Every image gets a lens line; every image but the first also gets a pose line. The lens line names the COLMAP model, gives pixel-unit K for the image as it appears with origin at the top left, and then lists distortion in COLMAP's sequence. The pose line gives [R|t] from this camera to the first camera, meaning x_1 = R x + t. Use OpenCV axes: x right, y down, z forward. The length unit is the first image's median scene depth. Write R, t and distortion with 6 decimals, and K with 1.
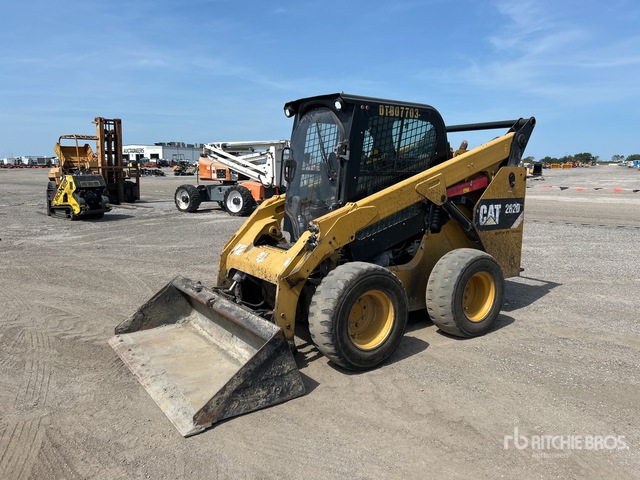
lens RADIAL K [[491.9, 0, 320.0], [0, 491.9, 240.0], [0, 0, 1]] dist [0.005275, 0.000669]
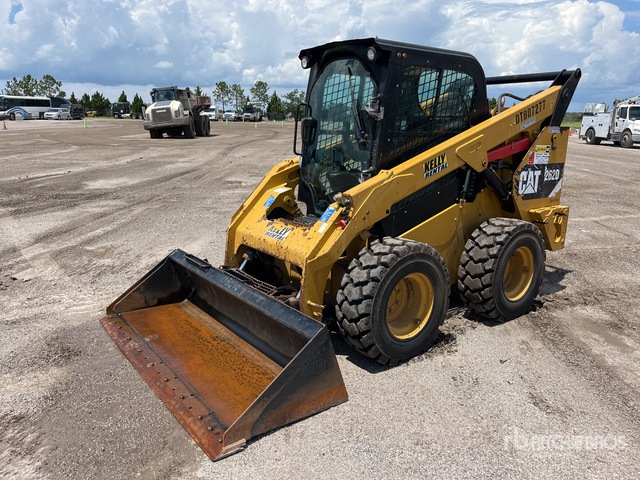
lens RADIAL K [[491.9, 0, 320.0], [0, 491.9, 240.0], [0, 0, 1]] dist [0.005275, 0.000669]
pose [[0.999035, -0.003299, 0.043805, -0.075242], [-0.000624, 0.996009, 0.089255, -0.027204], [-0.043924, -0.089196, 0.995045, 0.125077]]
